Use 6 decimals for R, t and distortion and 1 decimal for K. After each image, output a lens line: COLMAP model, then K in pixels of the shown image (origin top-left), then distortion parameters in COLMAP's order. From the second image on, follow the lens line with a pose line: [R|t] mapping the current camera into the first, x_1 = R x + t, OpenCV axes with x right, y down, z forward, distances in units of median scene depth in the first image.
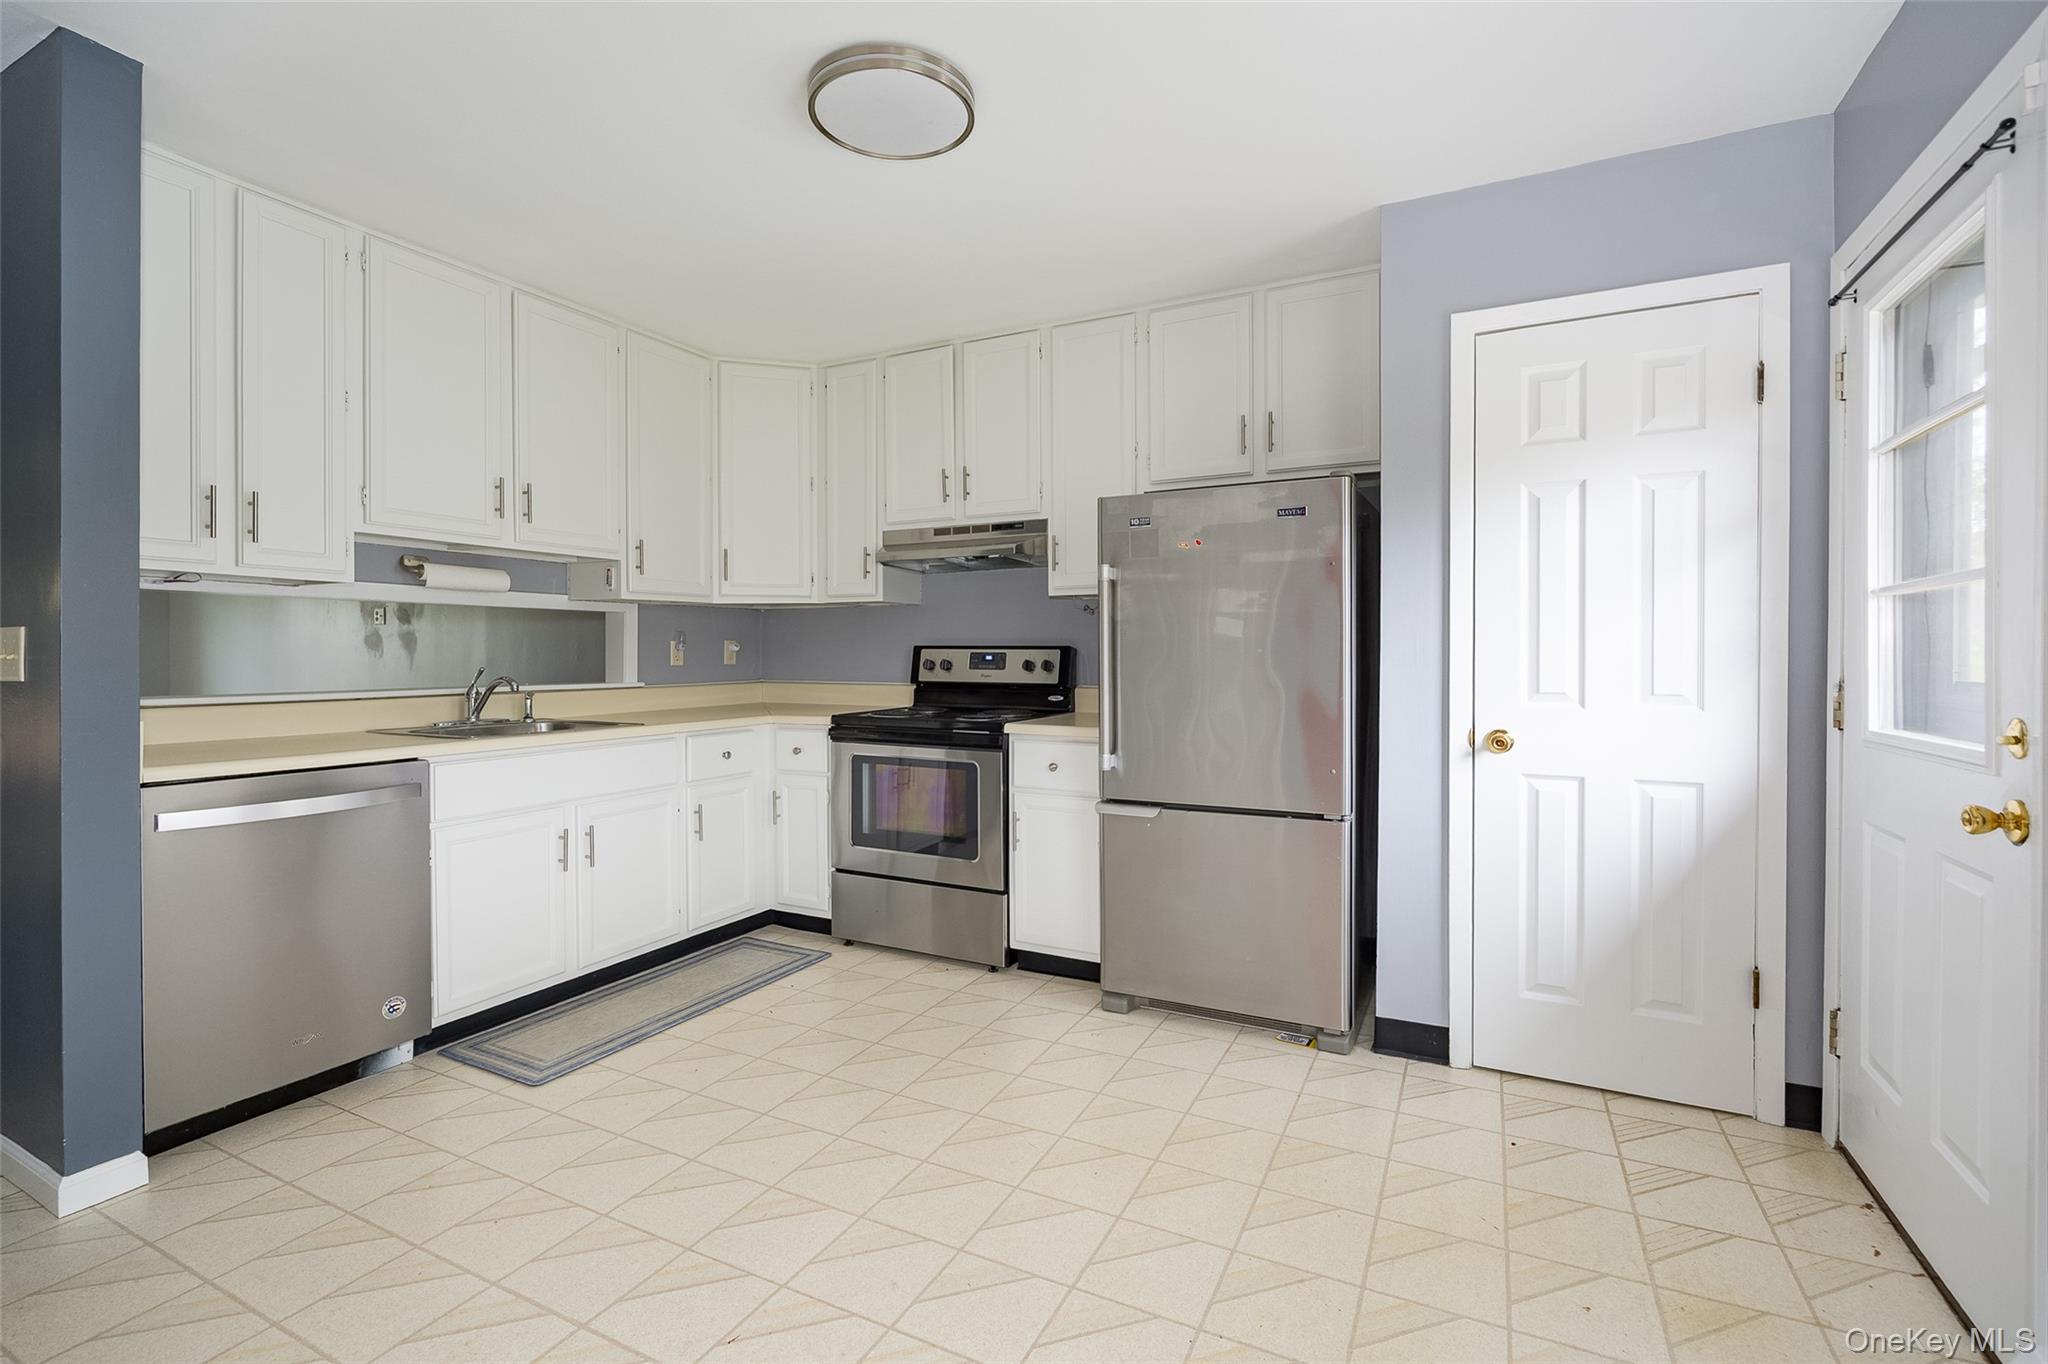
lens RADIAL K [[908.7, 0, 1027.9], [0, 908.7, 663.9], [0, 0, 1]] dist [0.000190, 0.000020]
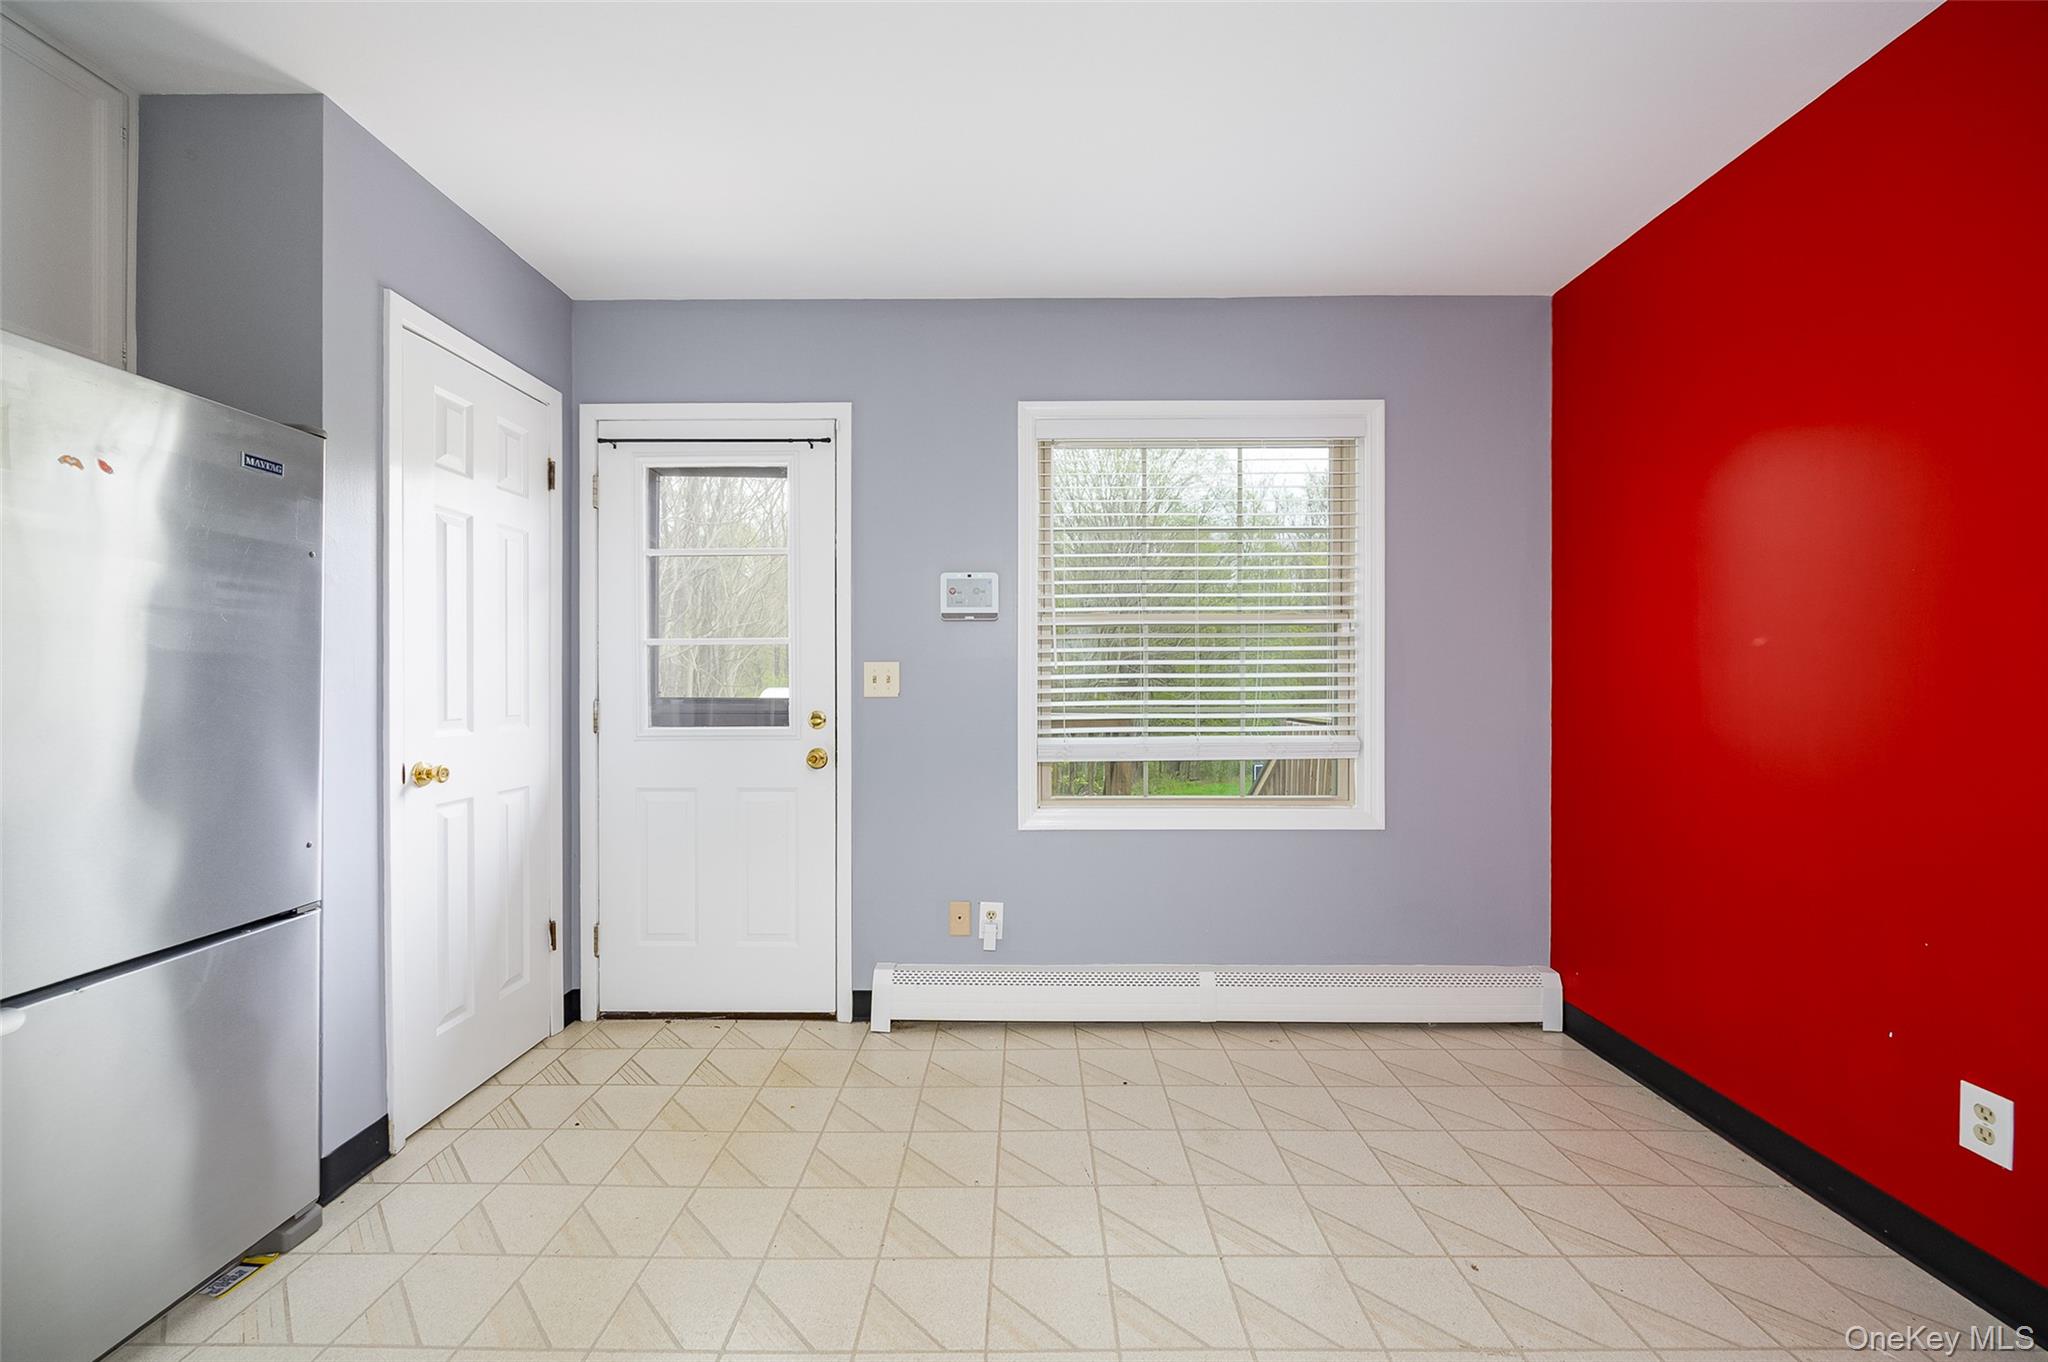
lens RADIAL K [[800.7, 0, 1026.5], [0, 800.7, 687.7], [0, 0, 1]] dist [-0.002991, 0.000139]
pose [[-0.446841, -0.004317, 0.894603, -0.504826], [0.008090, 0.999928, 0.008866, -0.005997], [-0.894577, 0.011199, -0.446774, 0.824786]]
